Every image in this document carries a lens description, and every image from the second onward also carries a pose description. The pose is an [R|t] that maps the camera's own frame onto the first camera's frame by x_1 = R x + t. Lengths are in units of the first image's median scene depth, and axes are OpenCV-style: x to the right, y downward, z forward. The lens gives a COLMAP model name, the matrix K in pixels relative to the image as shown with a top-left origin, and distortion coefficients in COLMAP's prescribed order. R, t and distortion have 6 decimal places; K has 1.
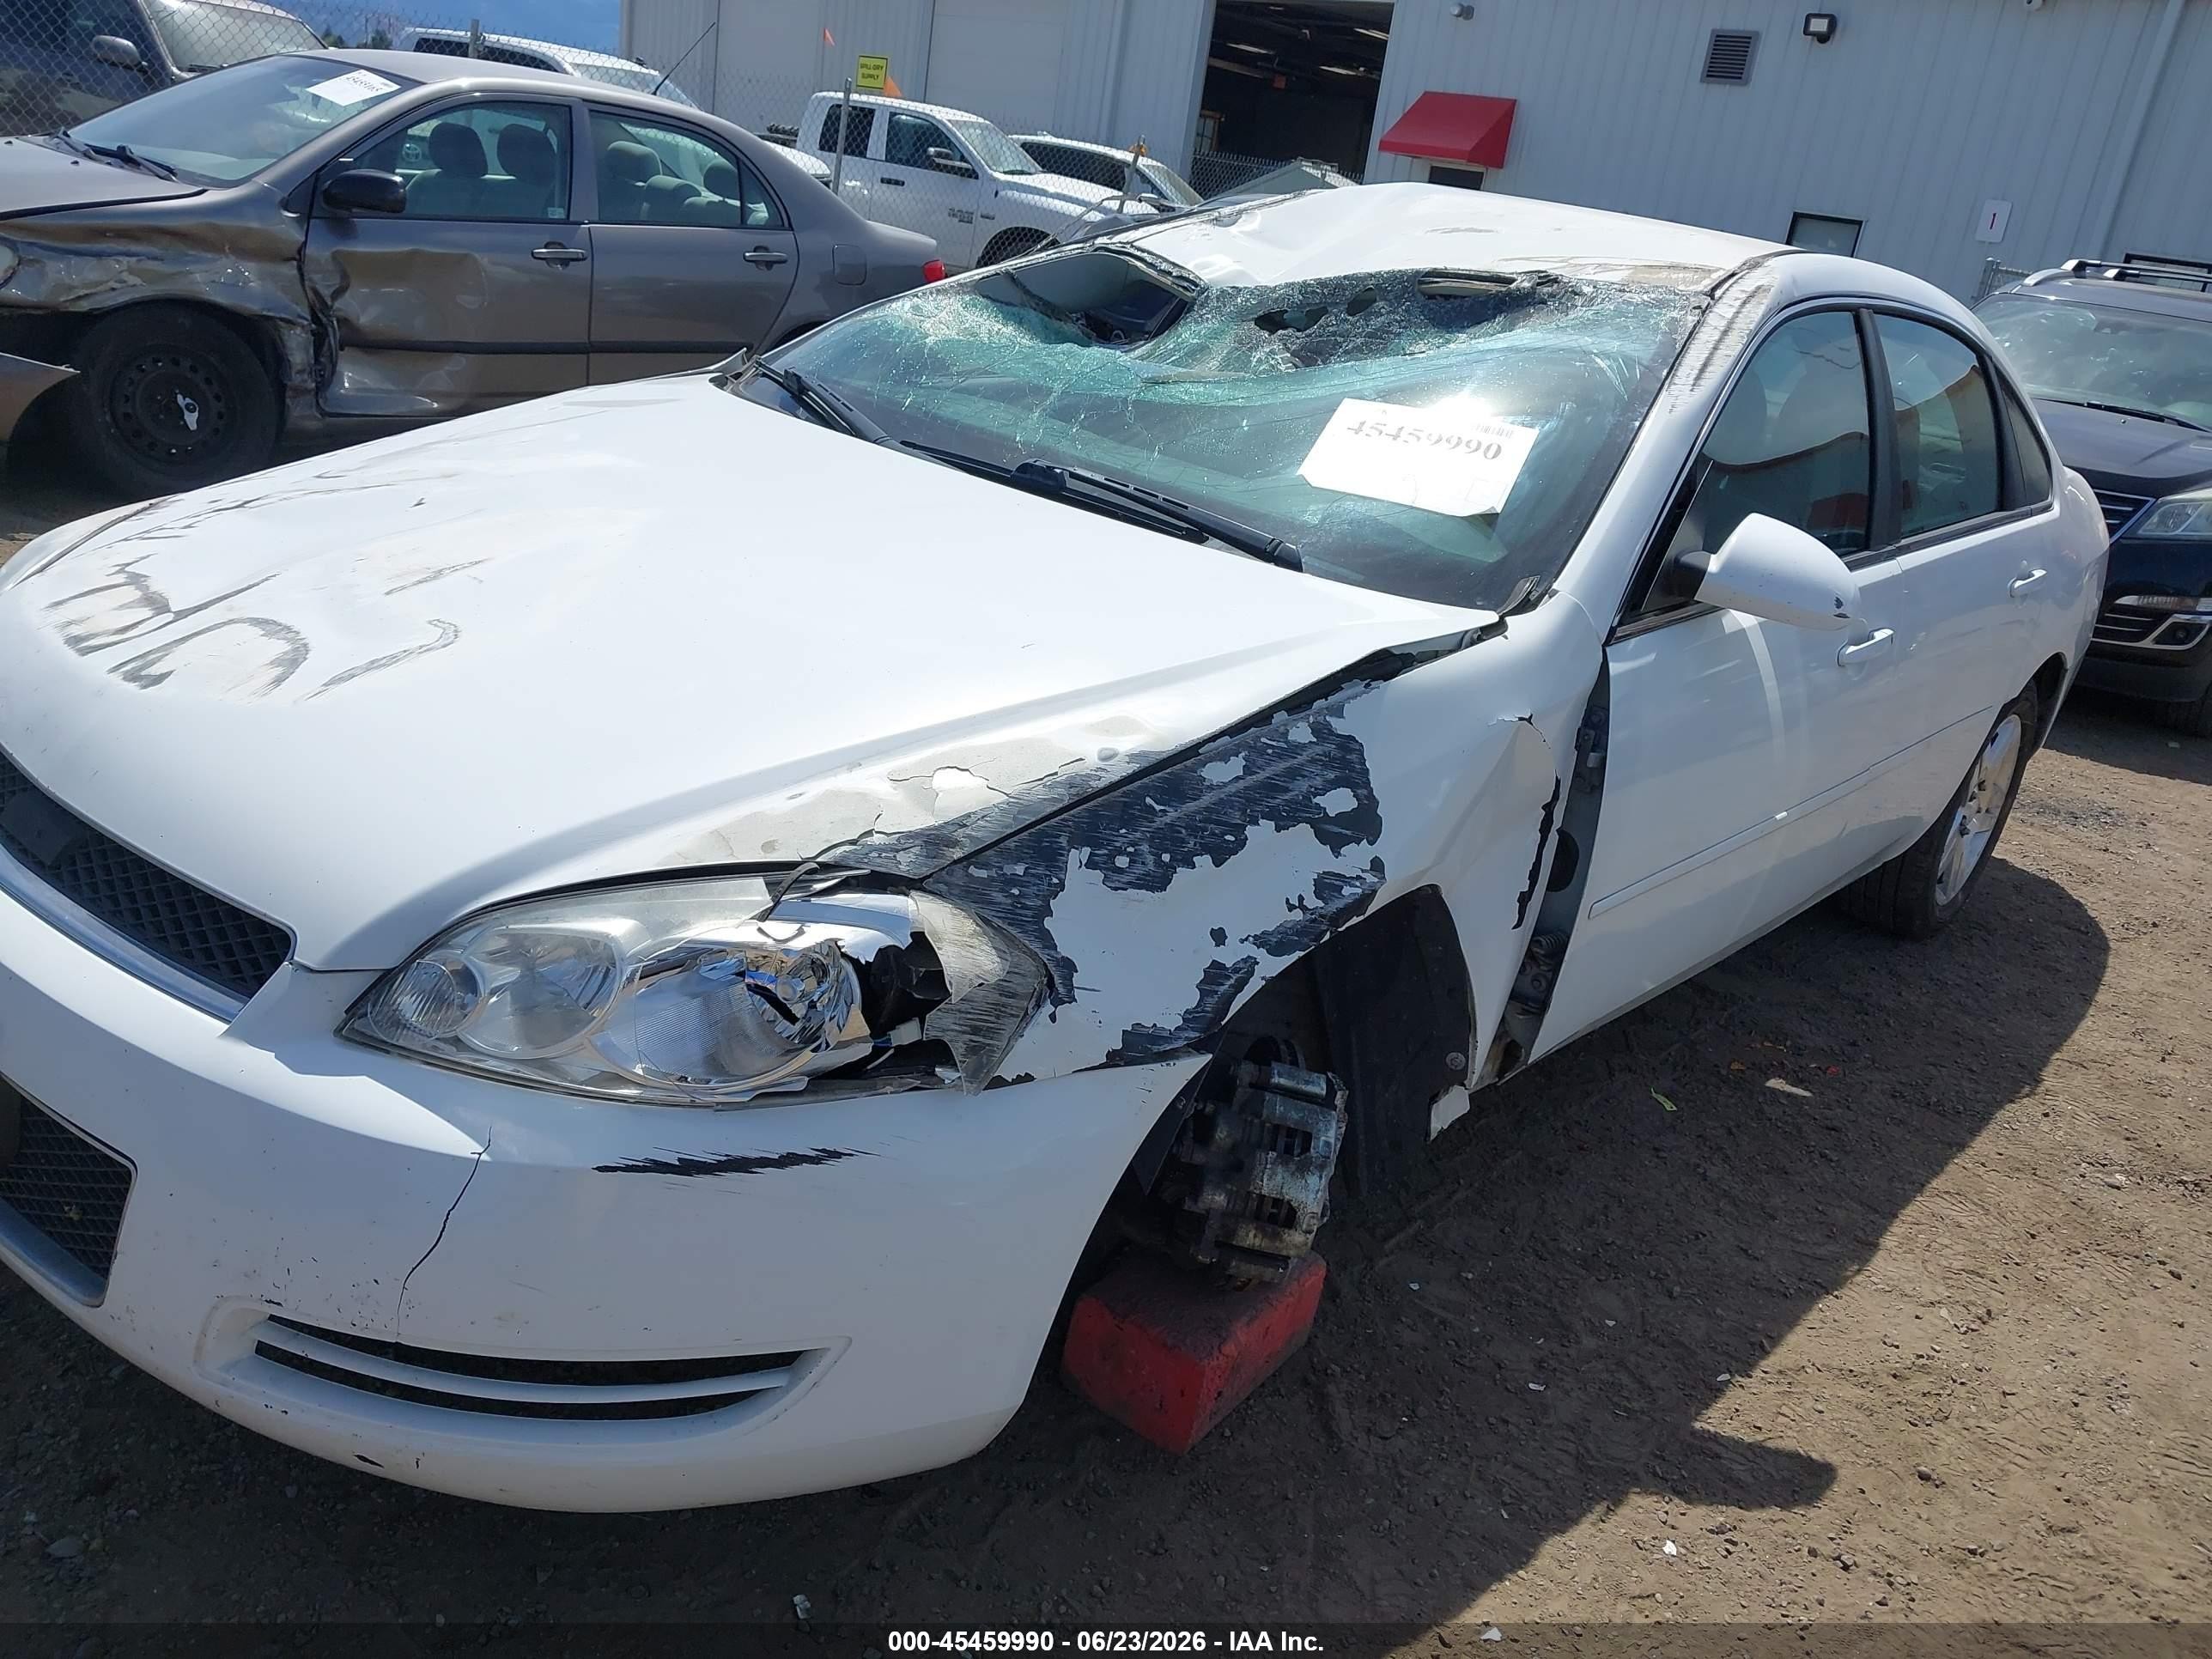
lens RADIAL K [[1726.3, 0, 1099.0], [0, 1726.3, 814.6], [0, 0, 1]] dist [-0.001261, 0.011914]
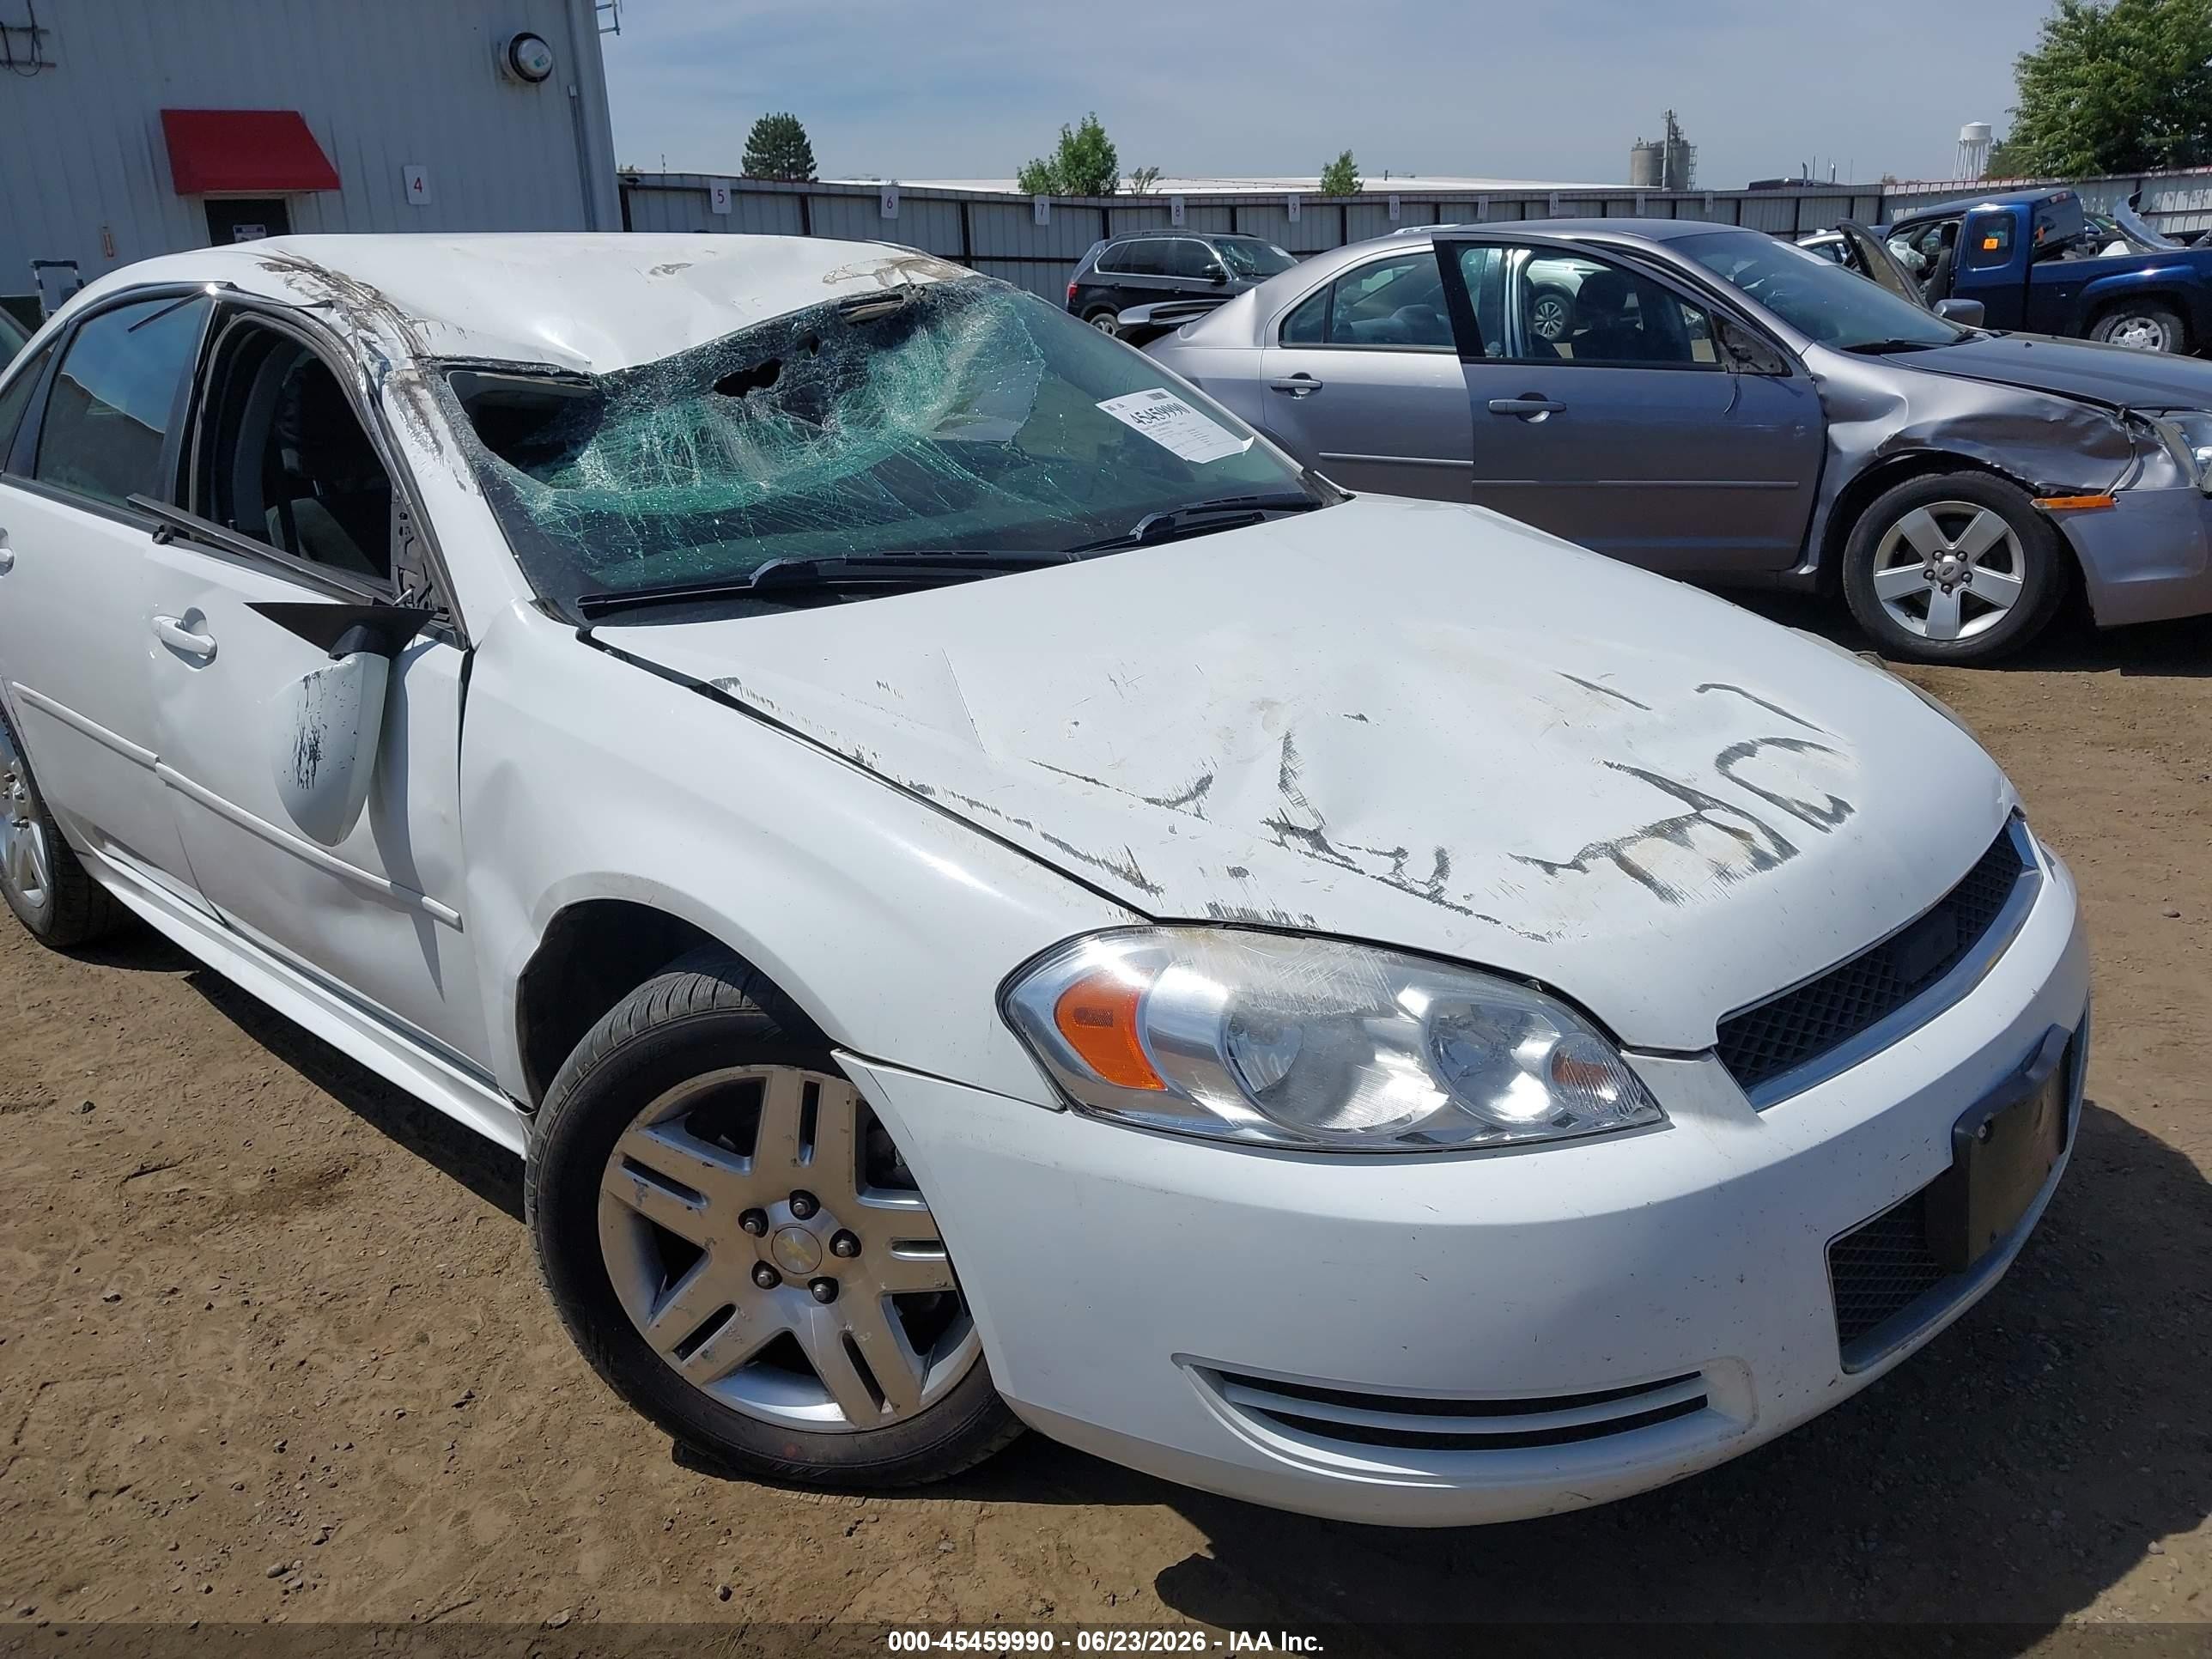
lens RADIAL K [[1780.3, 0, 1106.0], [0, 1780.3, 829.5], [0, 0, 1]] dist [0.006041, 0.016351]
pose [[0.043852, -0.442356, 0.895767, -1.320777], [0.384380, 0.835078, 0.393569, -0.574302], [-0.922133, 0.327056, 0.206653, 0.997565]]
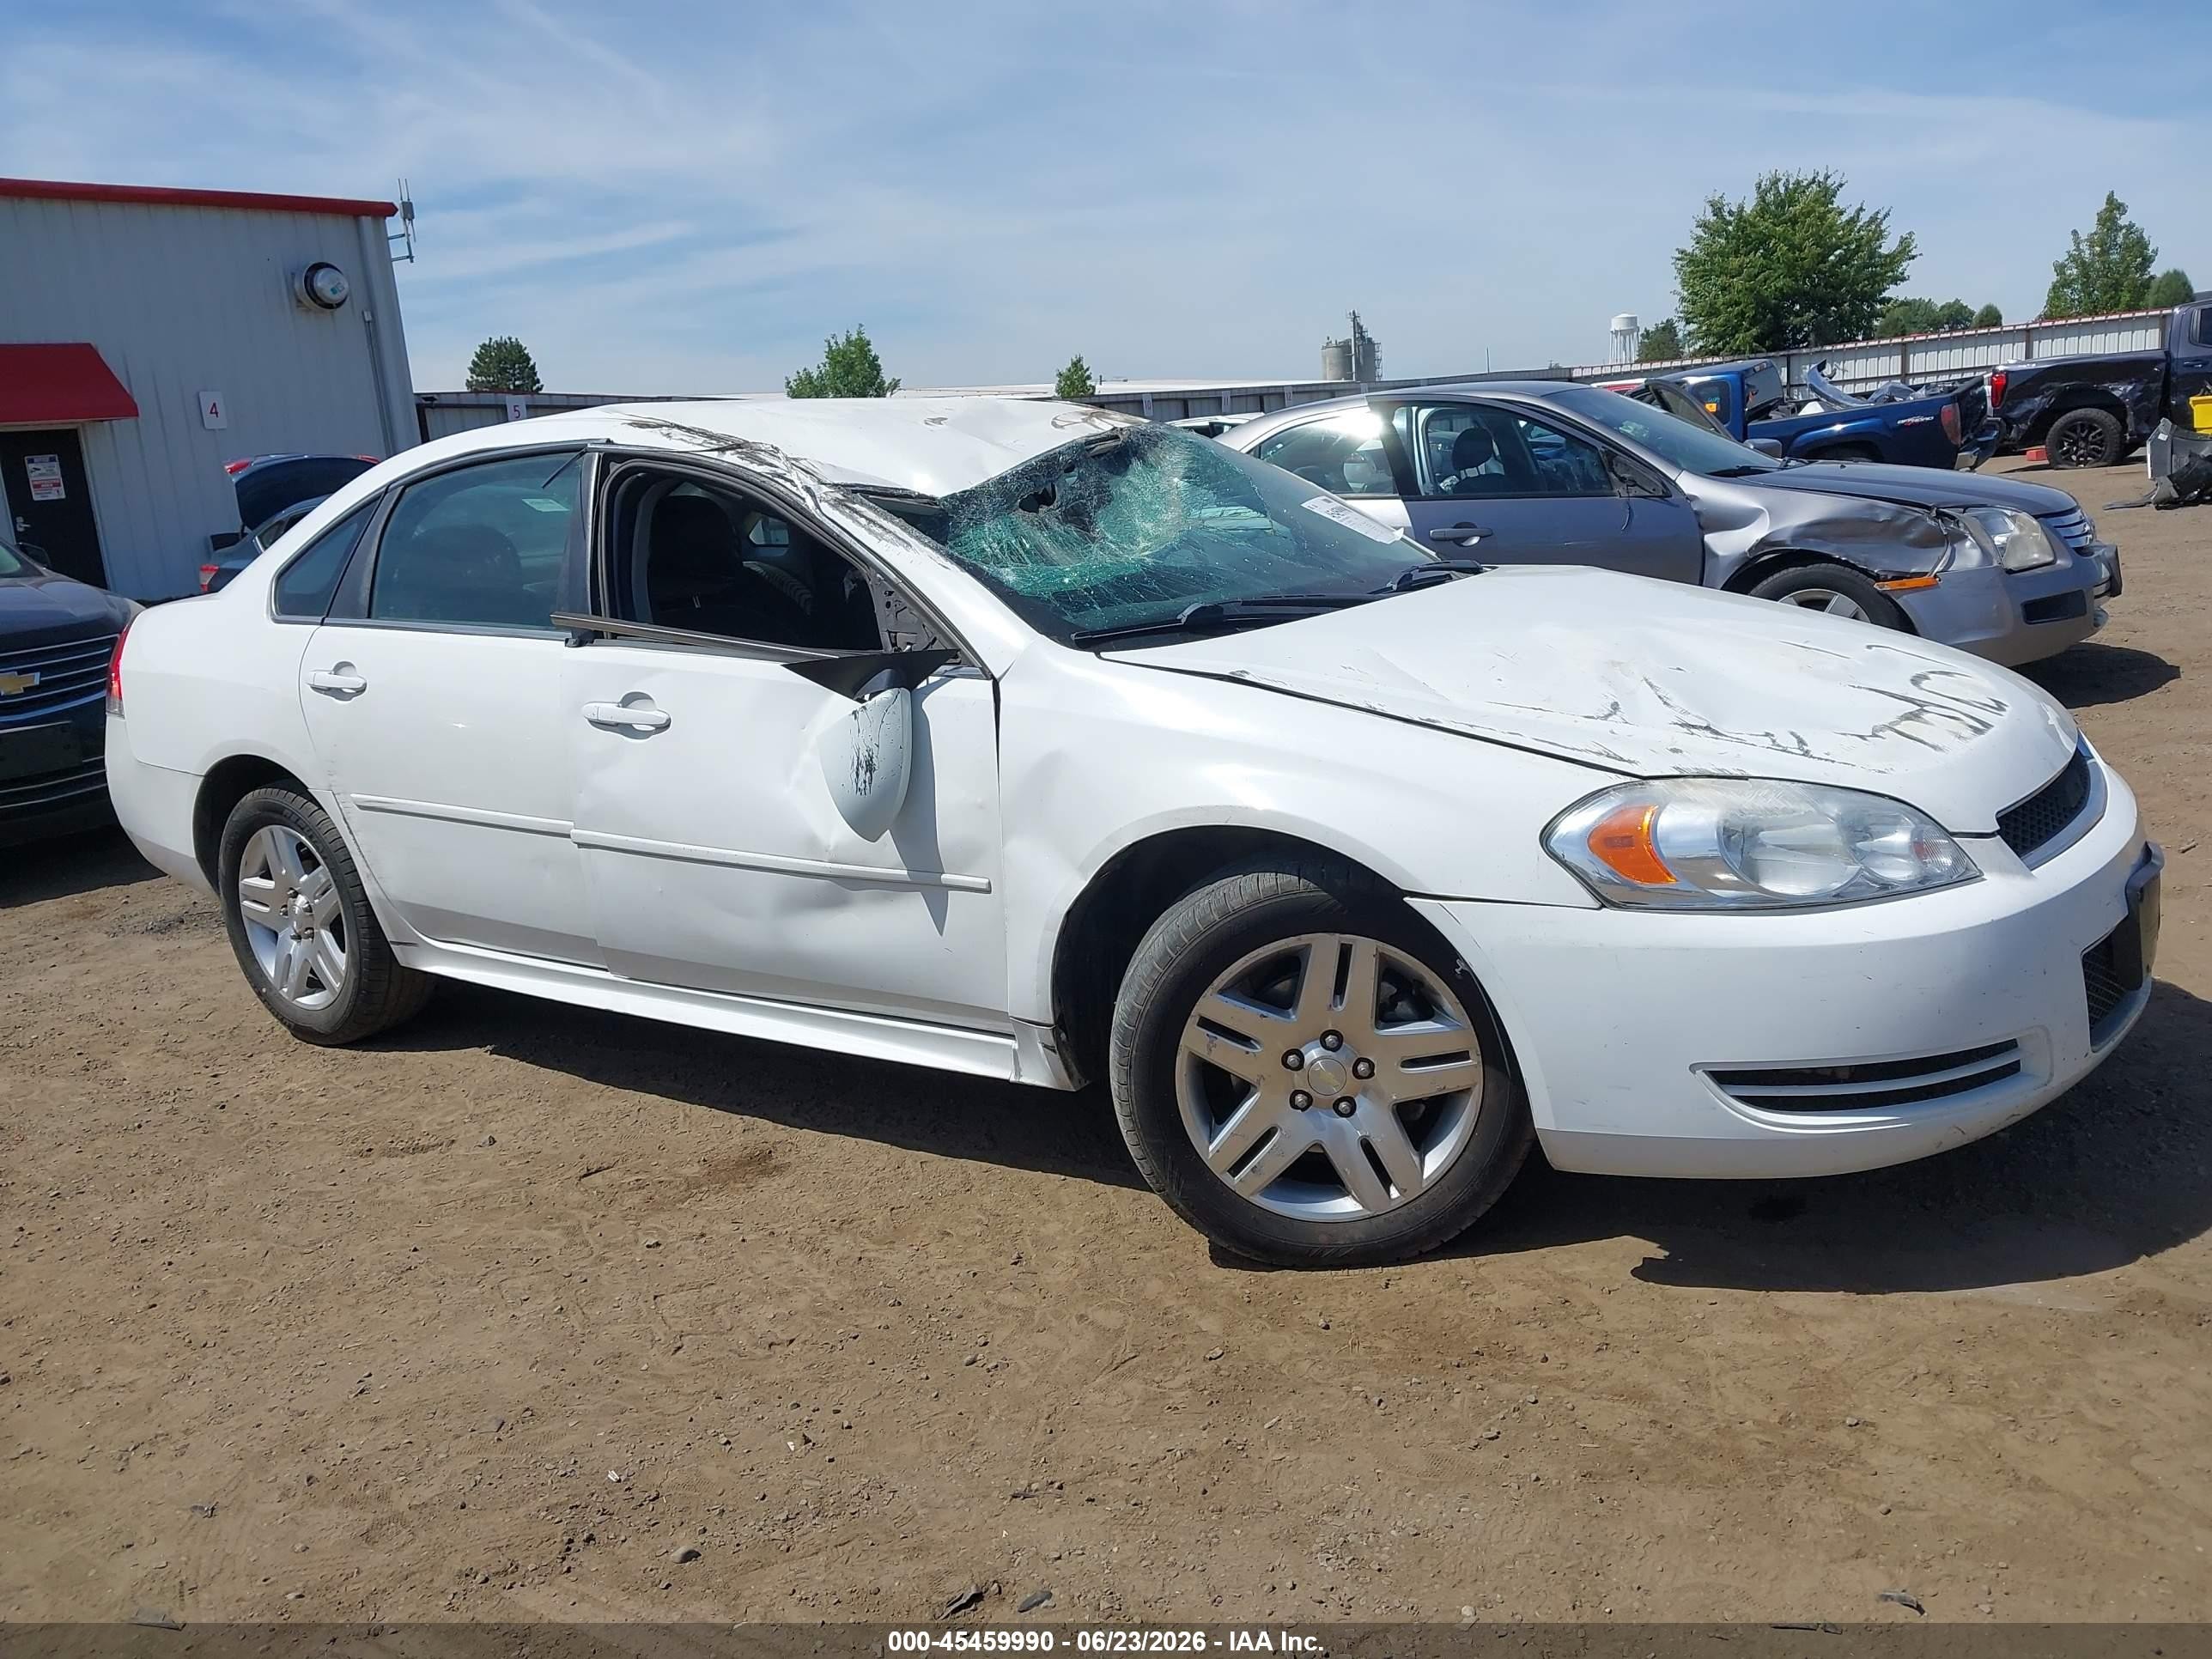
lens RADIAL K [[1783.0, 0, 1111.9], [0, 1783.0, 829.2], [0, 0, 1]] dist [0.024998, -0.001079]
pose [[-0.117352, -0.341418, 0.932557, -1.730810], [0.397383, 0.844445, 0.359165, -0.770281], [-0.910118, 0.412731, 0.036576, 1.459274]]
